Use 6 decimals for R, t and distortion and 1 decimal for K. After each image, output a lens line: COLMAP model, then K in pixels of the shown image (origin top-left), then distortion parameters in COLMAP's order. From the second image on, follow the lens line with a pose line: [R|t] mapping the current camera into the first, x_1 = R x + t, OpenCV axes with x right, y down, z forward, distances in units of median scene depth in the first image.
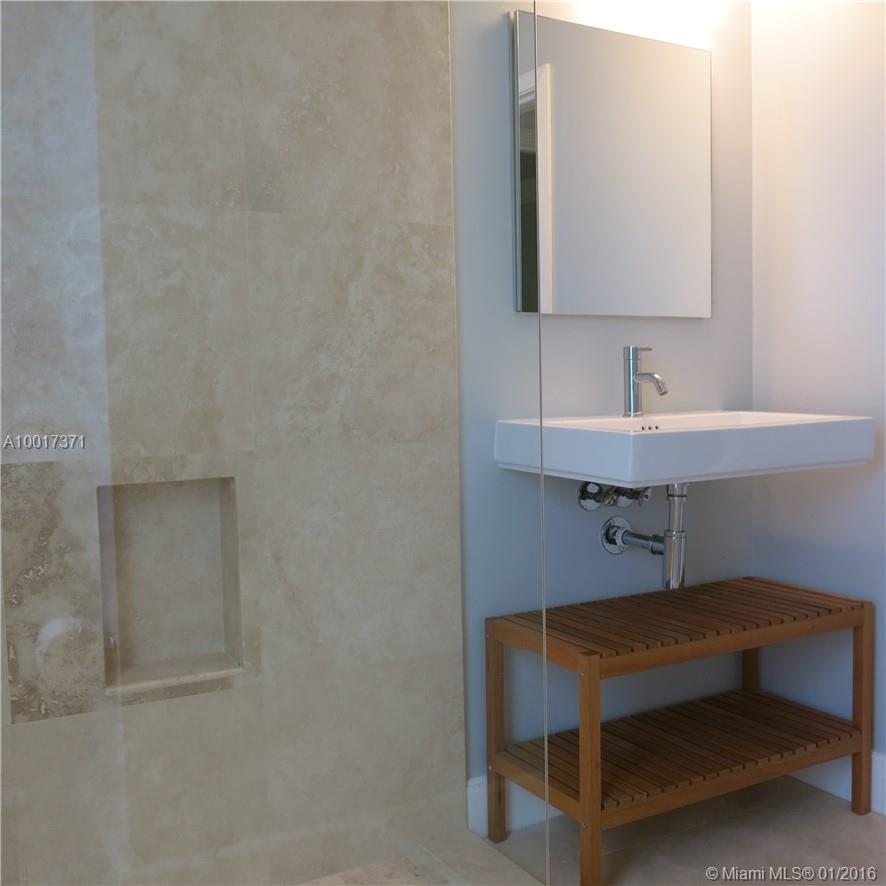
lens RADIAL K [[996.0, 0, 443.0], [0, 996.0, 443.0], [0, 0, 1]] dist [-0.009057, -0.000822]
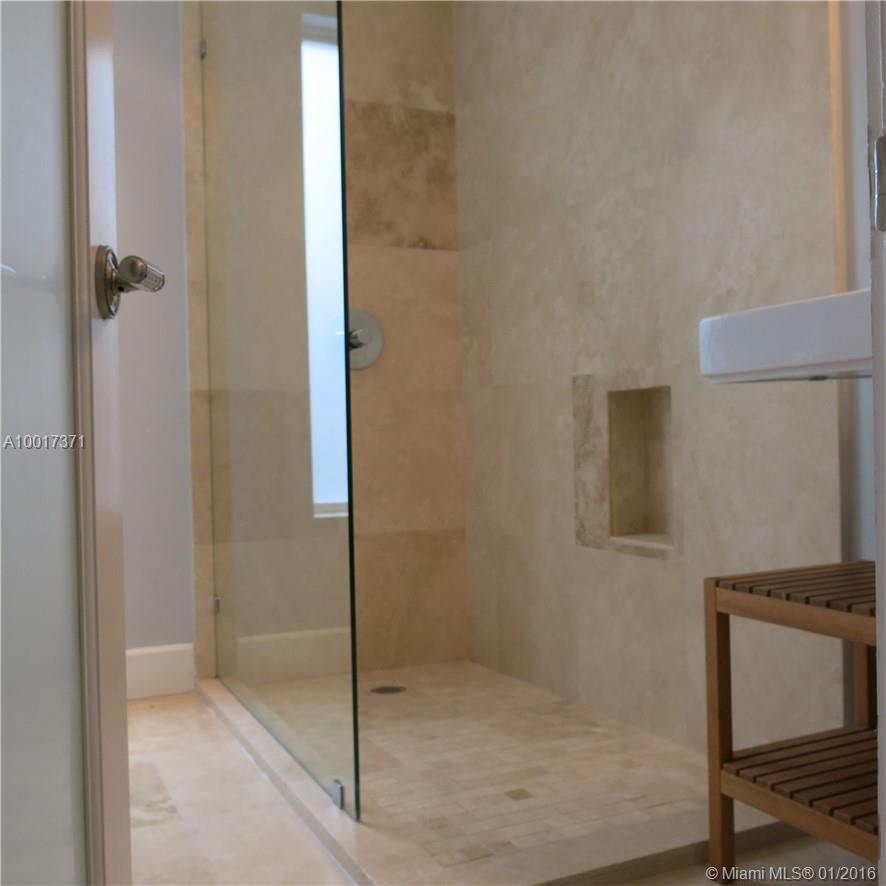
lens RADIAL K [[996.0, 0, 443.0], [0, 996.0, 443.0], [0, 0, 1]] dist [-0.009057, -0.000822]
pose [[-0.064264, 0.031463, -0.997437, 1.064256], [-0.032037, 0.998923, 0.033574, 0.075215], [0.997419, 0.034113, -0.063186, 0.842340]]
